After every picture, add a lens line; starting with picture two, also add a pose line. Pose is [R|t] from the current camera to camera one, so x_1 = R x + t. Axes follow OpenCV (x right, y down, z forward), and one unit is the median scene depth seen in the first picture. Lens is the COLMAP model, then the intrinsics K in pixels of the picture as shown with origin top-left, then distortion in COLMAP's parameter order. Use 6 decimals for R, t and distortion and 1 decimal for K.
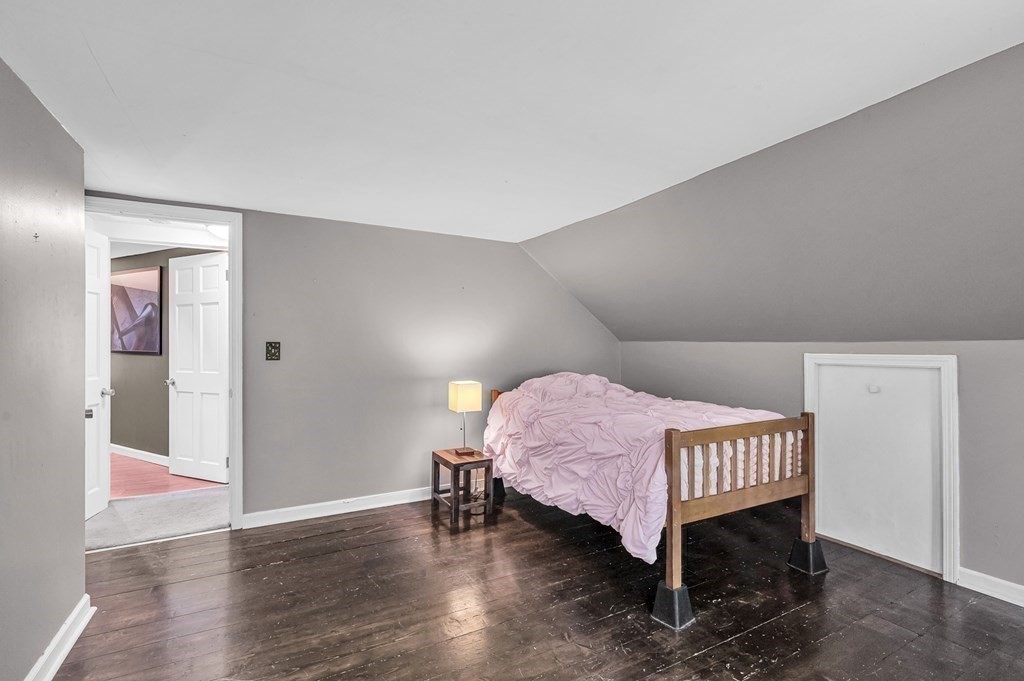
lens RADIAL K [[473.4, 0, 512.8], [0, 473.4, 342.8], [0, 0, 1]] dist [0.002778, 0.000361]
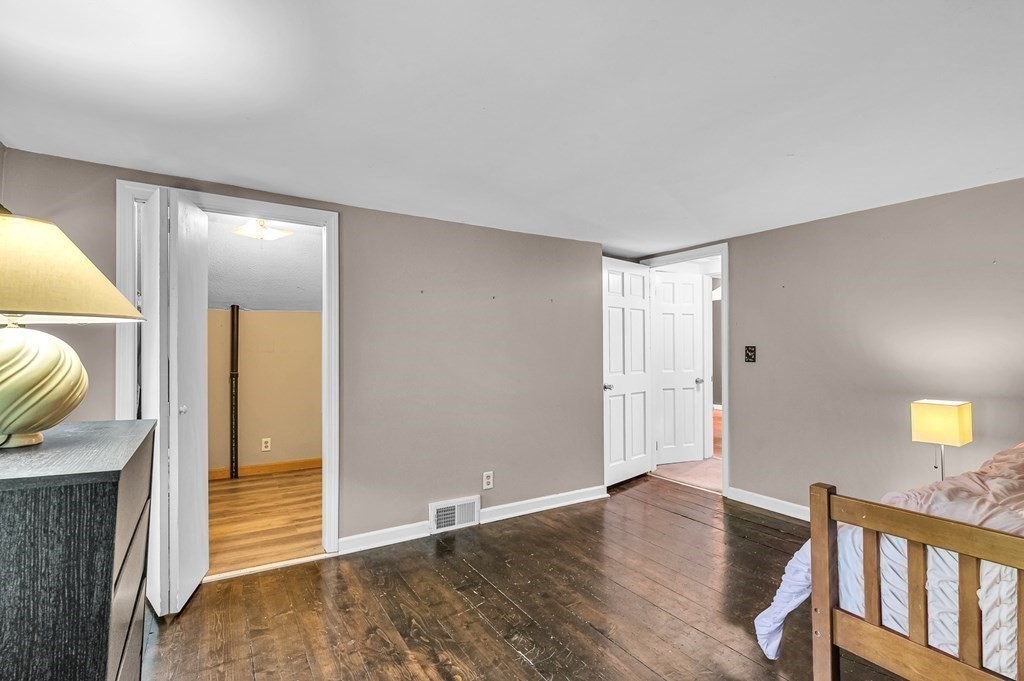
lens RADIAL K [[473.4, 0, 511.7], [0, 473.4, 341.5], [0, 0, 1]] dist [0.002778, 0.000361]
pose [[0.072959, -0.013923, -0.997238, 0.642772], [0.012374, 0.999838, -0.013054, -0.005780], [0.997258, -0.011388, 0.073119, 0.362426]]
